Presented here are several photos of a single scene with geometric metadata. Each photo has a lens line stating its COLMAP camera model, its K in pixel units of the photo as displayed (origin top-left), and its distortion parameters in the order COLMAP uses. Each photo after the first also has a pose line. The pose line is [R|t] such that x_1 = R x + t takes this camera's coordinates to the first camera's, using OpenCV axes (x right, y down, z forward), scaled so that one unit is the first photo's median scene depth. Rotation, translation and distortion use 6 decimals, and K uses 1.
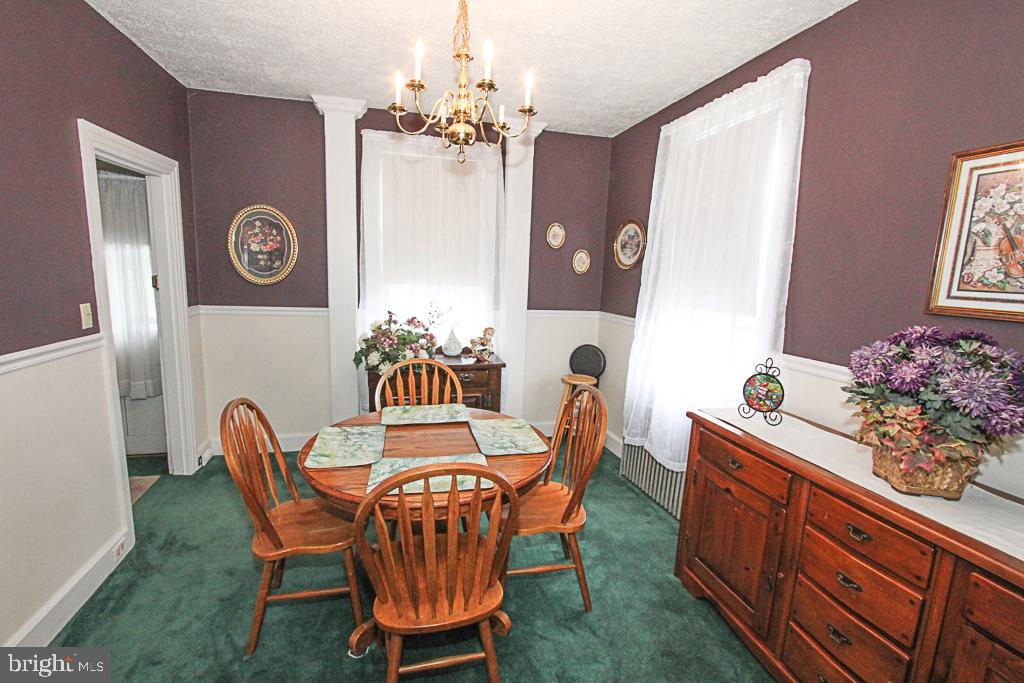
lens RADIAL K [[467.7, 0, 511.5], [0, 467.7, 346.1], [0, 0, 1]] dist [-0.001203, 0.000259]
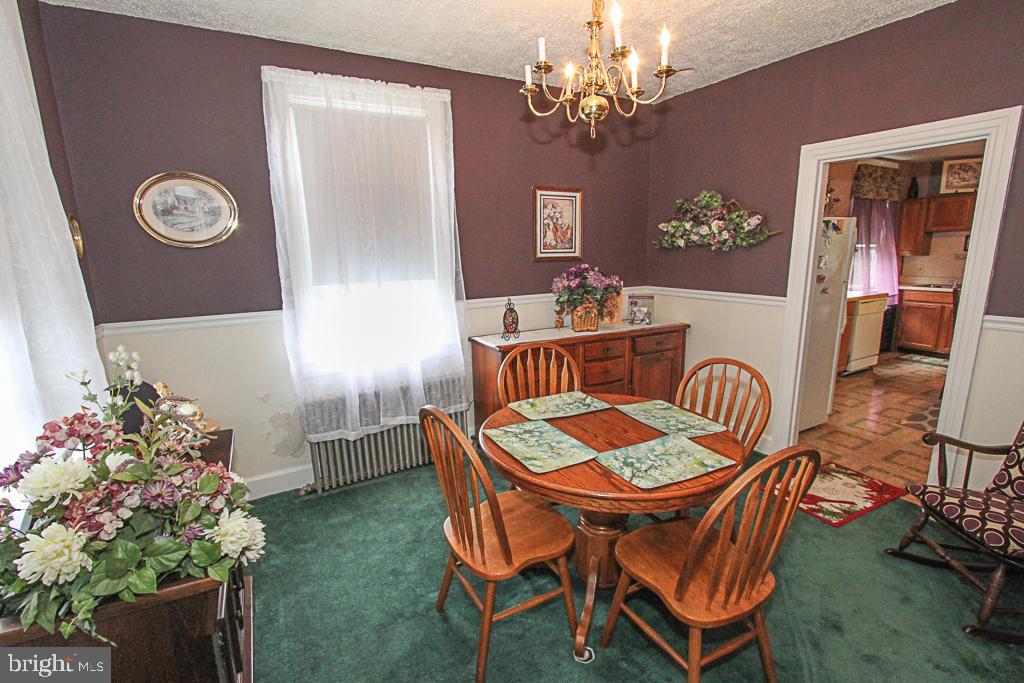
lens RADIAL K [[467.7, 0, 513.3], [0, 467.7, 341.4], [0, 0, 1]] dist [-0.001203, 0.000259]
pose [[-0.246583, -0.244586, 0.937750, -1.265932], [0.154695, 0.945288, 0.287229, -0.380934], [-0.956695, 0.215891, -0.195256, 1.723027]]
